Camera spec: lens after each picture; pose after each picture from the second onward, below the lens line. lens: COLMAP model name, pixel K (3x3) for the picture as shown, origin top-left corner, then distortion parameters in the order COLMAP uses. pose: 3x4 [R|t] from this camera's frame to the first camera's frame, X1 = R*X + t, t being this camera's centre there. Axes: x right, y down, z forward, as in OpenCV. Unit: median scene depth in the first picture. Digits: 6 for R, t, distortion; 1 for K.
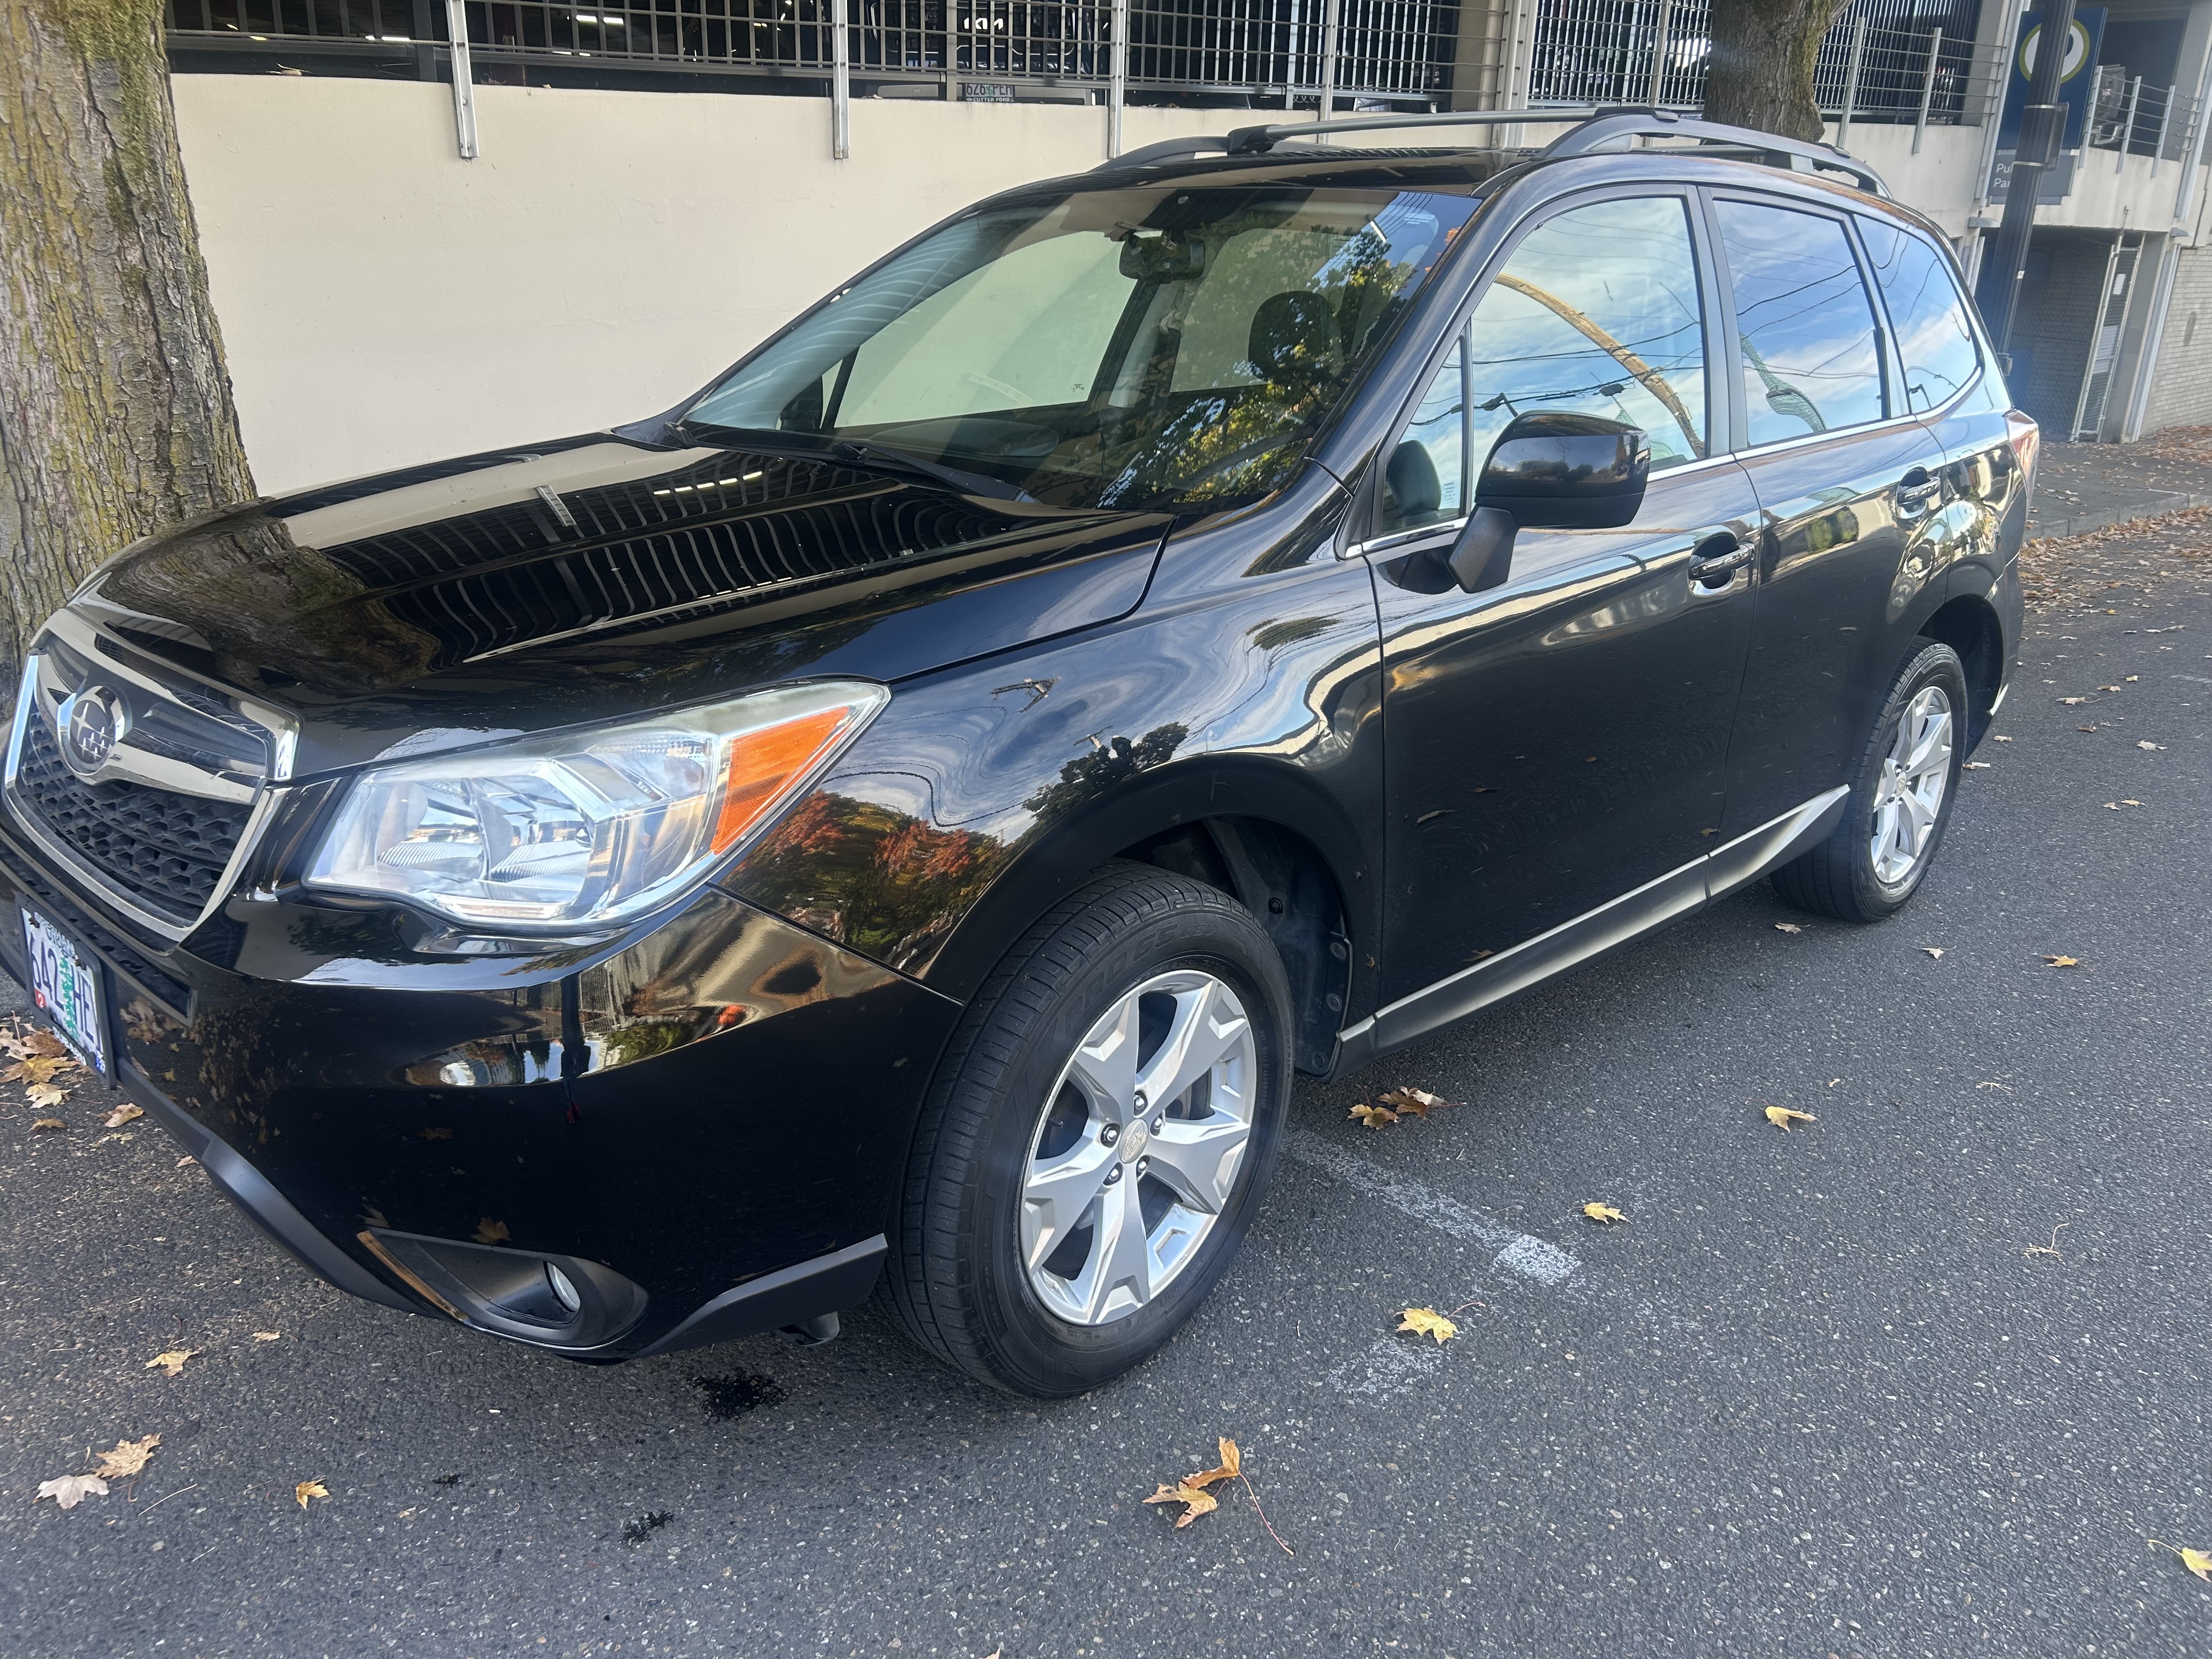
lens RADIAL K [[1661.1, 0, 1106.3], [0, 1661.1, 826.8], [0, 0, 1]] dist [0.042023, -0.049265]
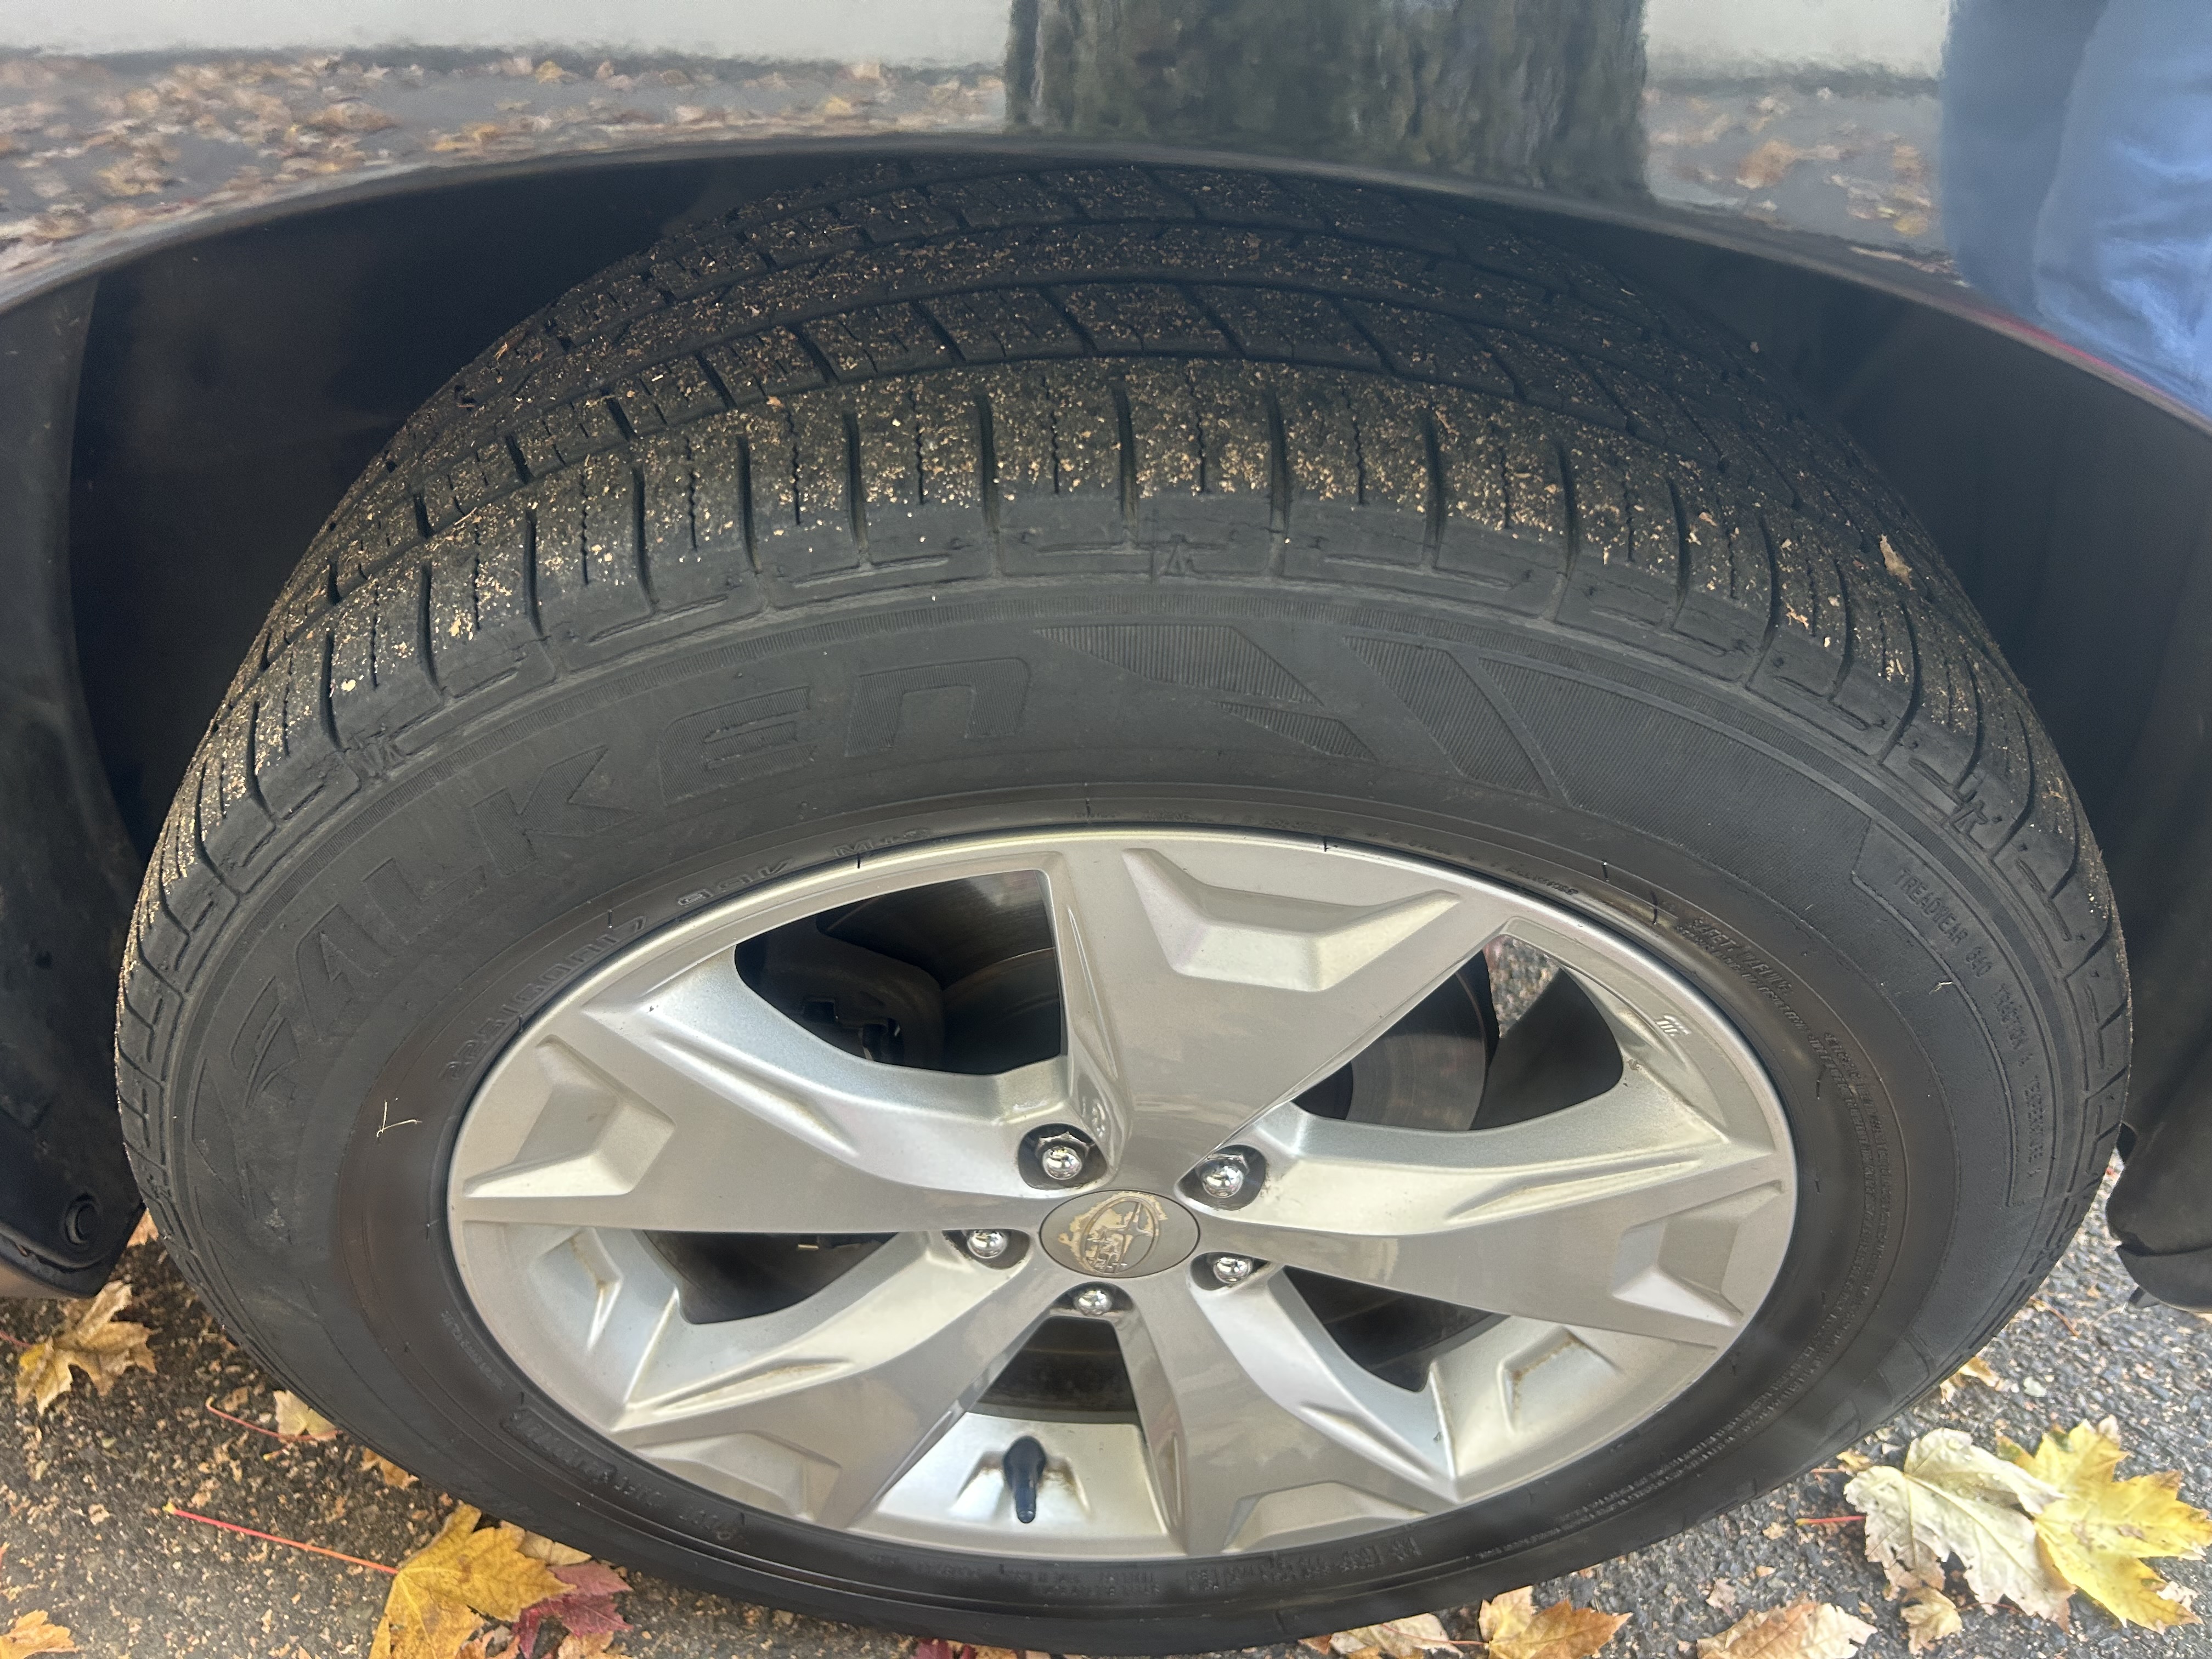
lens RADIAL K [[1661.1, 0, 1107.8], [0, 1661.1, 830.5], [0, 0, 1]] dist [0.042023, -0.049265]
pose [[0.558894, 0.786319, -0.263324, 0.036422], [-0.735777, 0.616691, 0.279864, 0.067040], [0.382452, 0.037334, 0.923221, 0.733591]]
